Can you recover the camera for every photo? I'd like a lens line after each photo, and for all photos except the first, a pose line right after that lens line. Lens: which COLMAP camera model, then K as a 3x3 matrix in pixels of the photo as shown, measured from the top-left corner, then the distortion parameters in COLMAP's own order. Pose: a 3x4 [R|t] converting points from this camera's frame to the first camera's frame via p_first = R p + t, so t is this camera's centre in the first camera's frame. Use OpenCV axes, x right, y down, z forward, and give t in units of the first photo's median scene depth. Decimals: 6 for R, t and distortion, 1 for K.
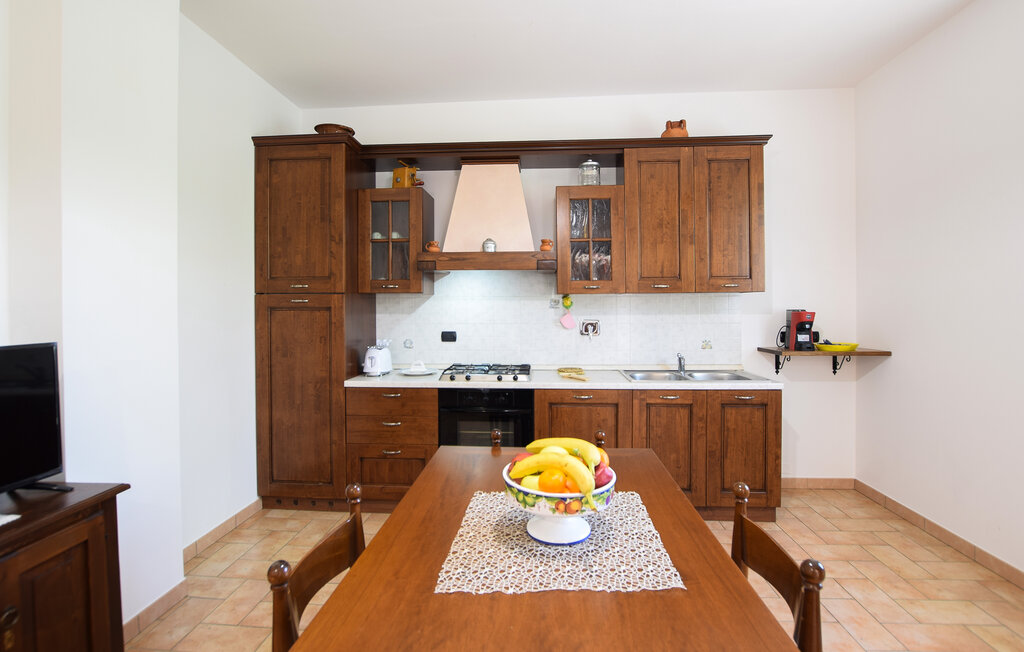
lens RADIAL K [[469.4, 0, 509.8], [0, 469.4, 322.6], [0, 0, 1]] dist [-0.031902, 0.000120]
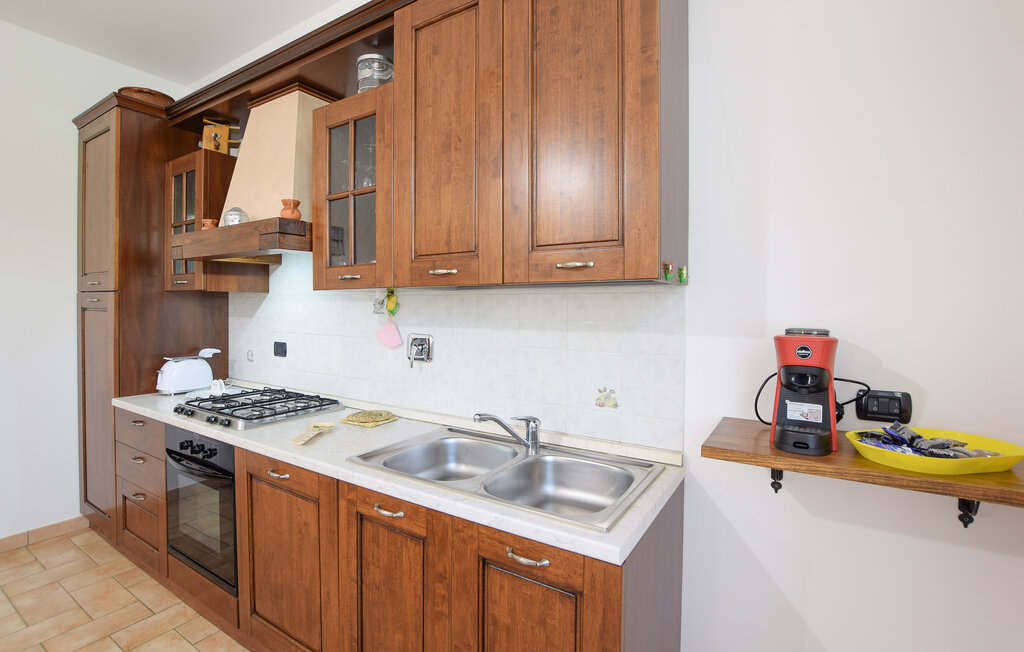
lens RADIAL K [[469.4, 0, 510.7], [0, 469.4, 323.6], [0, 0, 1]] dist [-0.031902, 0.000120]
pose [[0.880954, 0.027440, -0.472405, 0.617092], [-0.026544, 0.999611, 0.008563, -0.030585], [0.472456, 0.004995, 0.881340, 0.606915]]
